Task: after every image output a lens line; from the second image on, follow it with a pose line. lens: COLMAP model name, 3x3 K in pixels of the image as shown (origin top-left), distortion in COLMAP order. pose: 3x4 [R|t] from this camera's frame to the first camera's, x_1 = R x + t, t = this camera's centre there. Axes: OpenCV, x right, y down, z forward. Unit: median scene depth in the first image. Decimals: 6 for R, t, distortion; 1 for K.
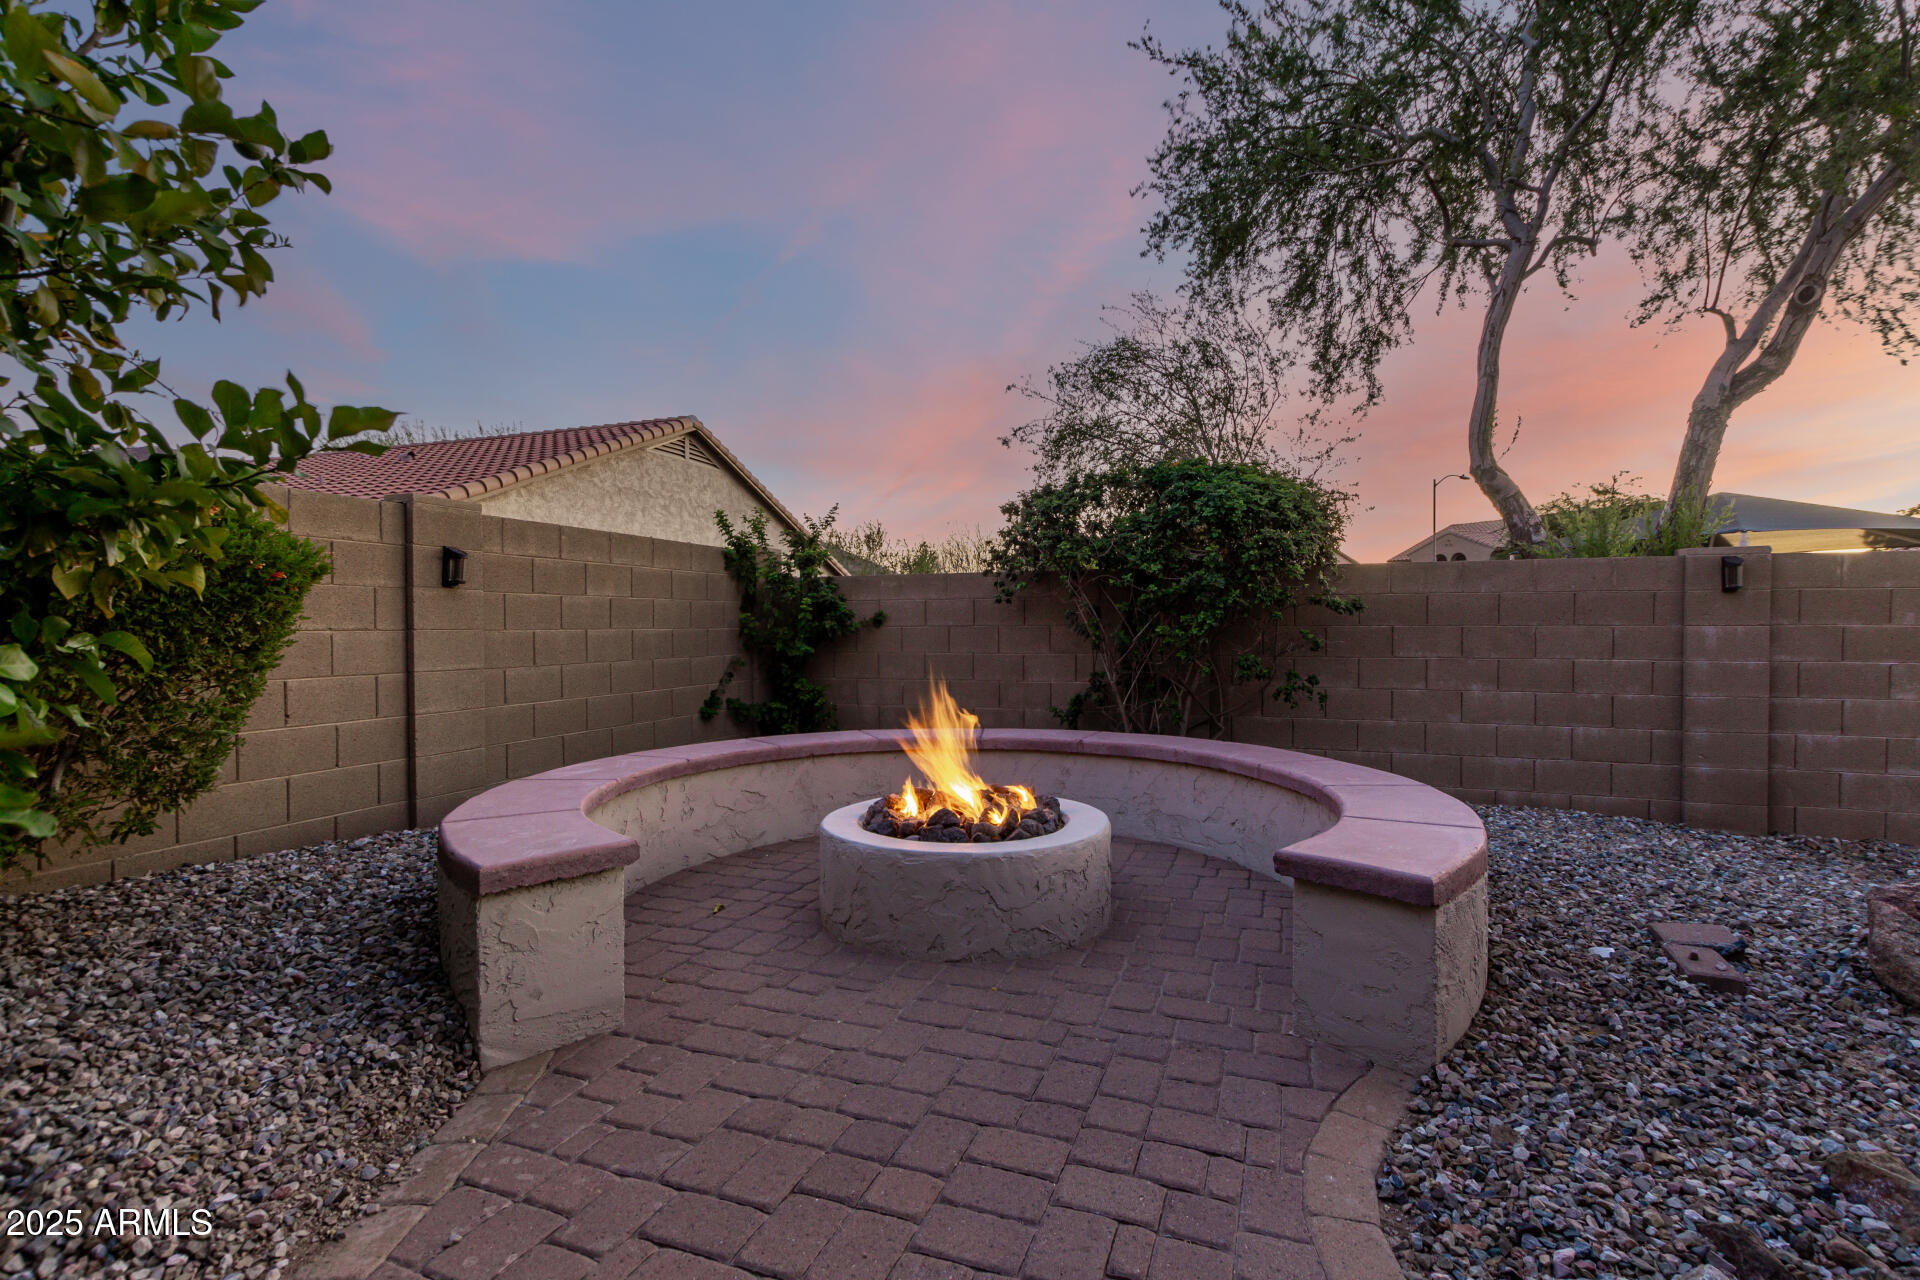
lens RADIAL K [[878.8, 0, 955.1], [0, 878.8, 649.5], [0, 0, 1]] dist [0.011486, -0.001242]
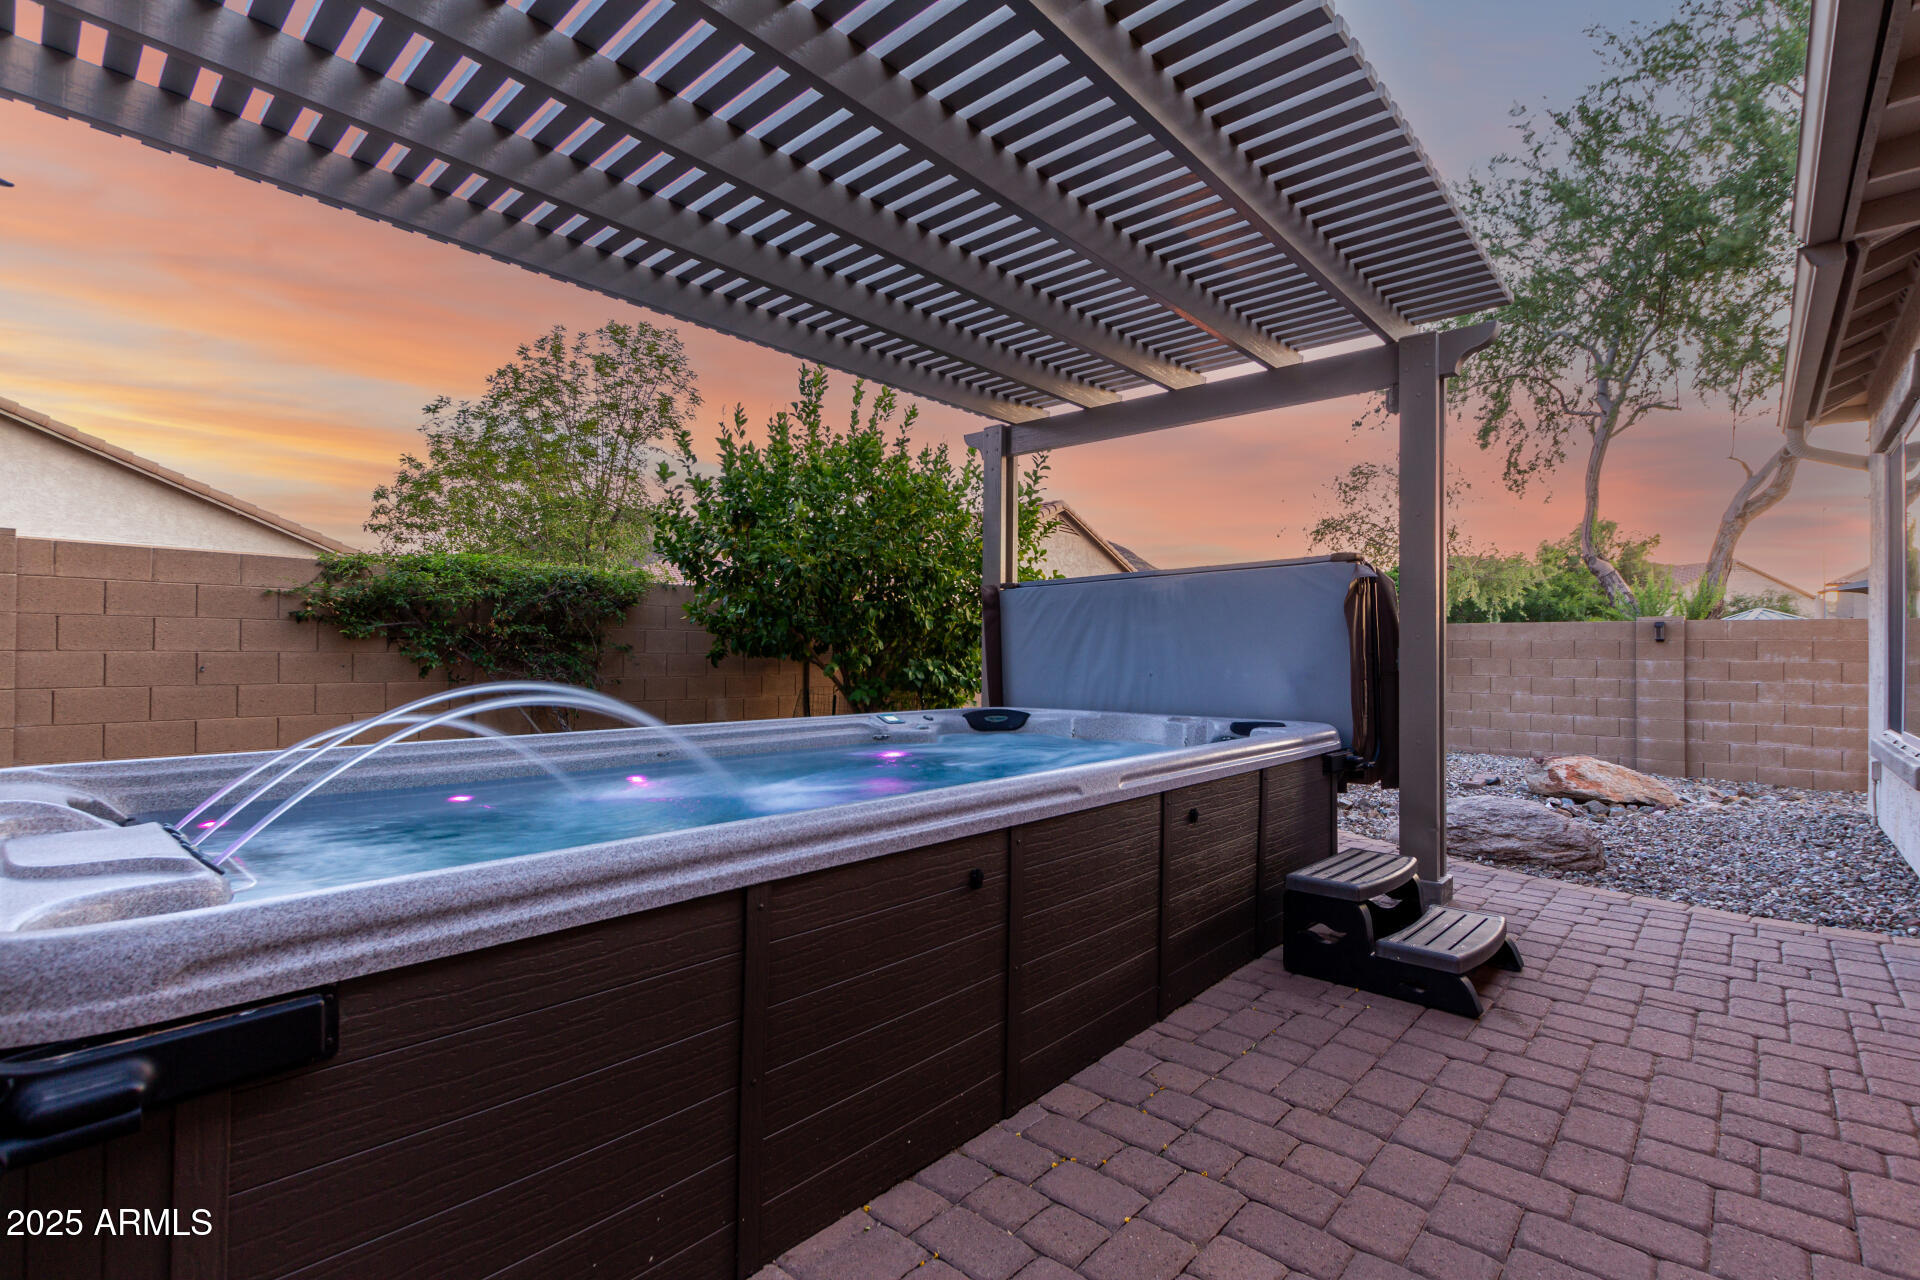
lens RADIAL K [[878.8, 0, 965.1], [0, 878.8, 646.2], [0, 0, 1]] dist [0.011486, -0.001242]
pose [[0.932166, 0.006439, -0.361975, 0.204794], [-0.019055, 0.999329, -0.031295, 0.027191], [0.361530, 0.036069, 0.931662, -1.157199]]
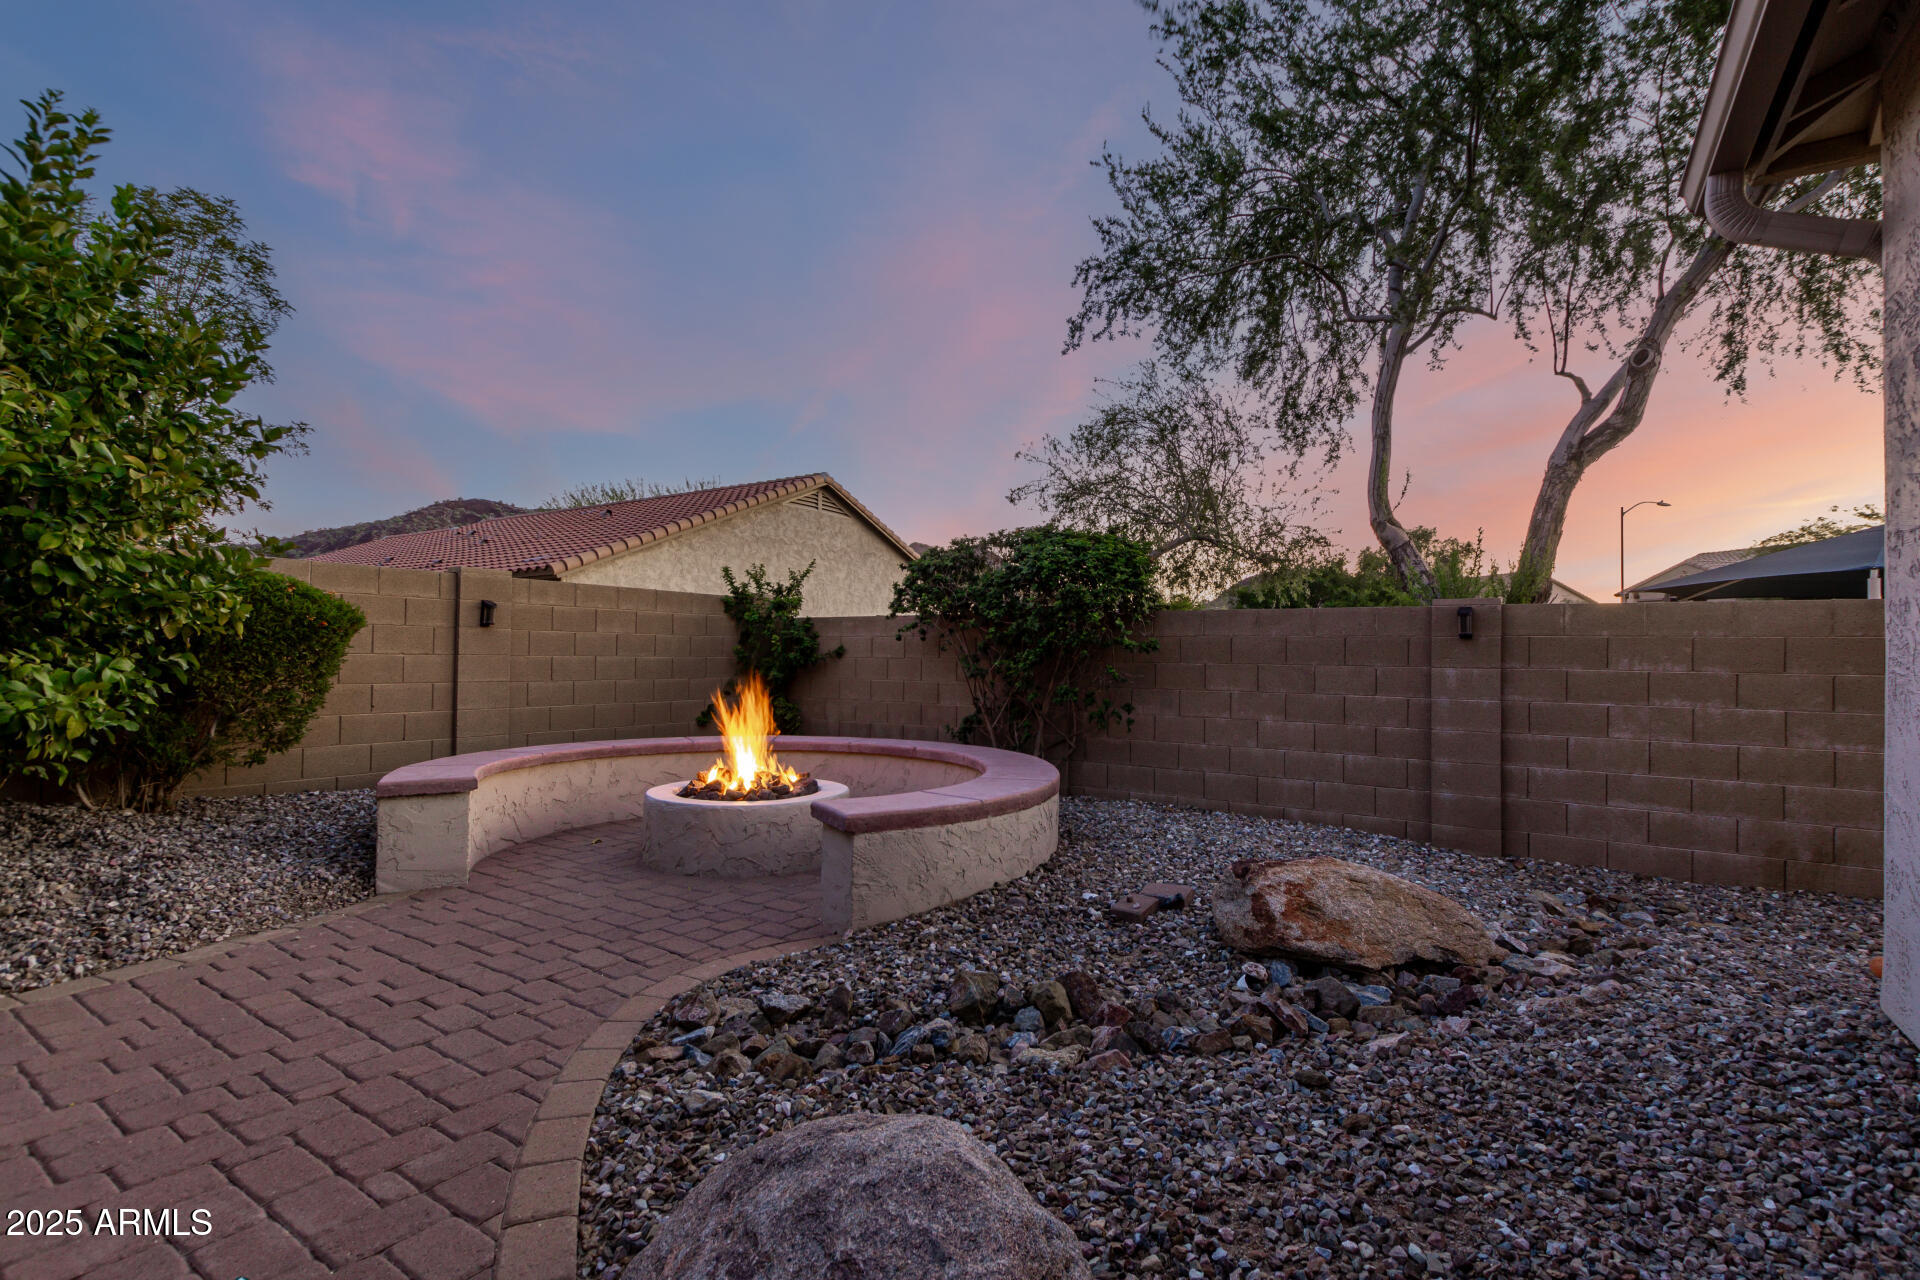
lens RADIAL K [[878.8, 0, 947.9], [0, 878.8, 646.2], [0, 0, 1]] dist [0.011486, -0.001242]
pose [[0.971449, 0.012102, -0.236939, 0.487471], [-0.021604, 0.999061, -0.037551, 0.001719], [0.236262, 0.041598, 0.970799, -0.245653]]
